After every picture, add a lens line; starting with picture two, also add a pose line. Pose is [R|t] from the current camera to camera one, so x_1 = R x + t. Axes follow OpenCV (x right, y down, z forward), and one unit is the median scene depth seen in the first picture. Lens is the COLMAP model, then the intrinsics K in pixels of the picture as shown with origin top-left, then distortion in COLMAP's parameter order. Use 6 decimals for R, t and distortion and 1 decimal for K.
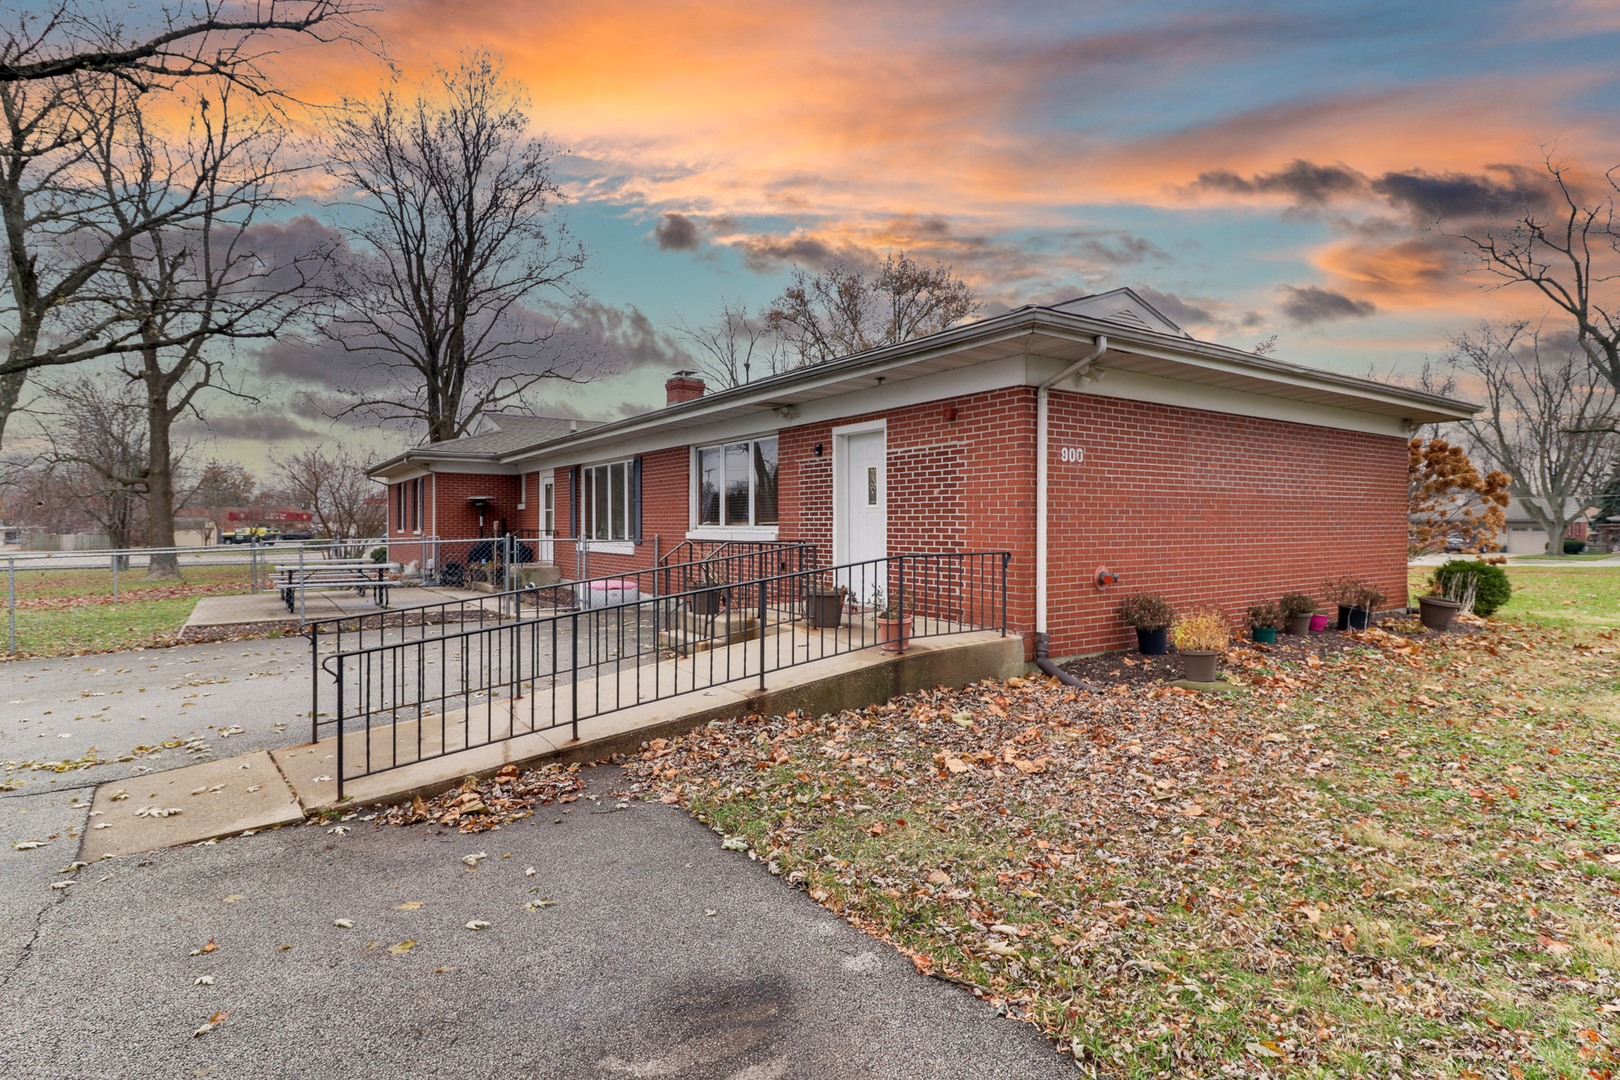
lens RADIAL K [[847.5, 0, 814.7], [0, 847.5, 533.7], [0, 0, 1]] dist [0.002959, 0.000090]
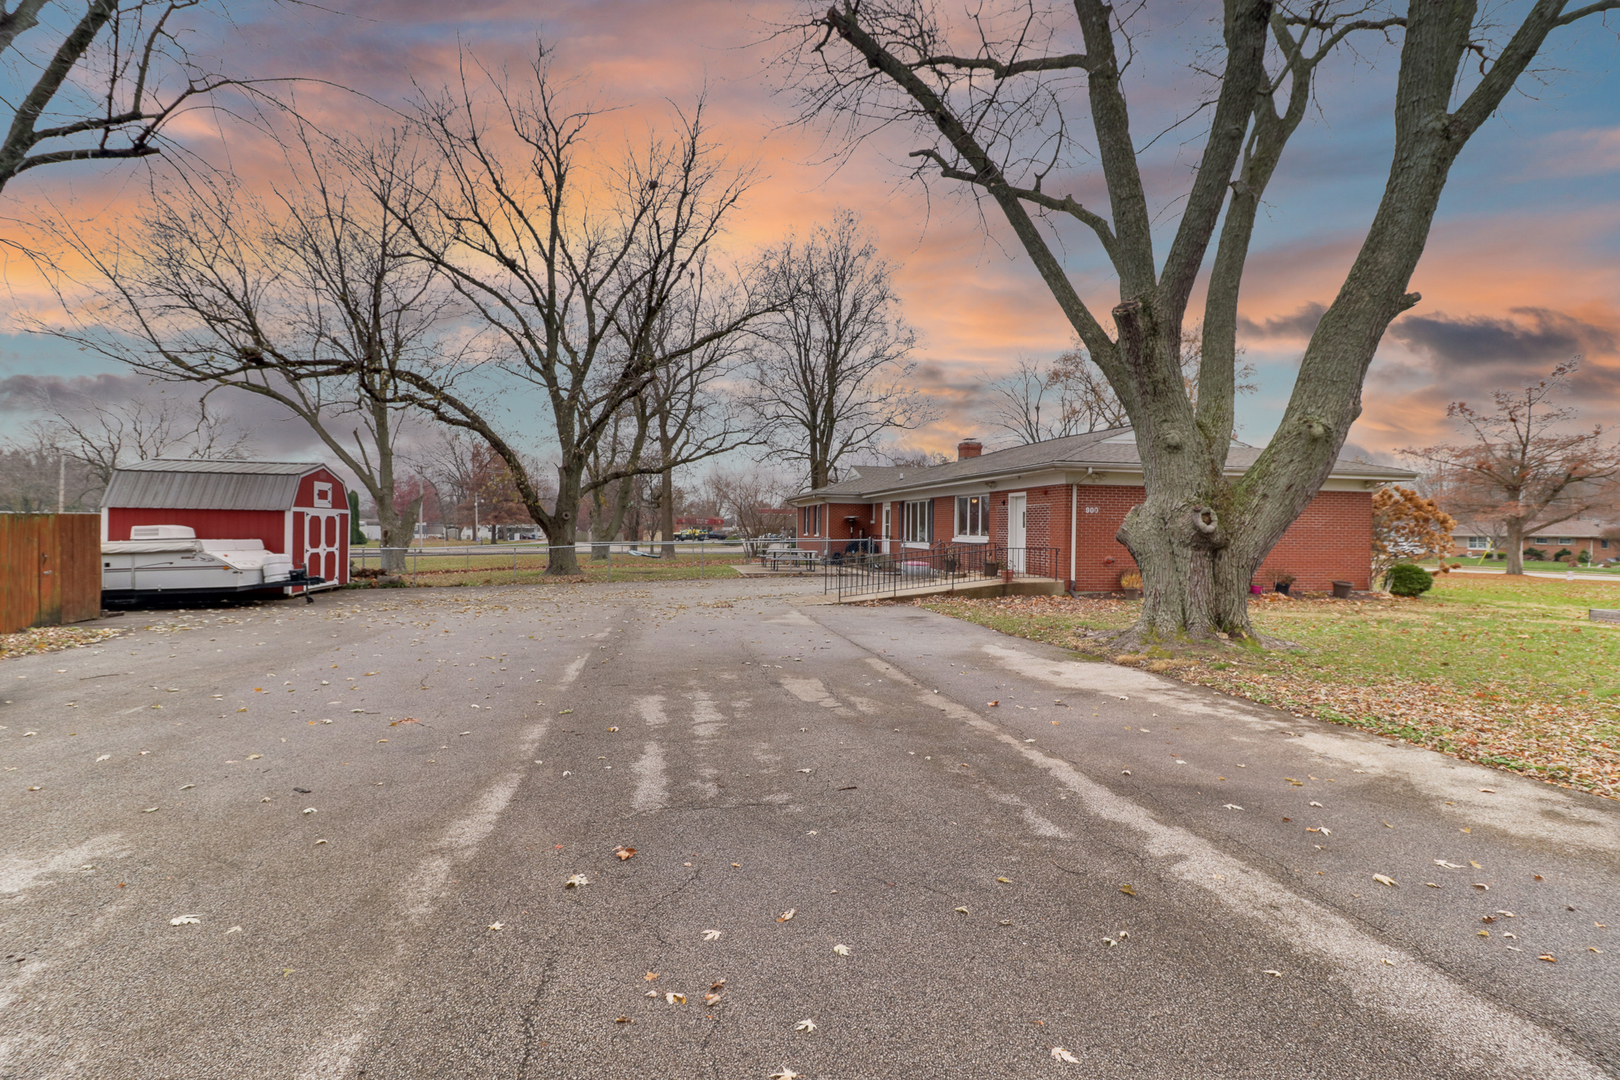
lens RADIAL K [[754.2, 0, 812.9], [0, 754.2, 524.6], [0, 0, 1]] dist [0.018612, -0.013881]
pose [[0.920994, 0.010803, -0.389427, 0.153631], [-0.017727, 0.999742, -0.014190, -0.001597], [0.389174, 0.019973, 0.920948, -0.501075]]
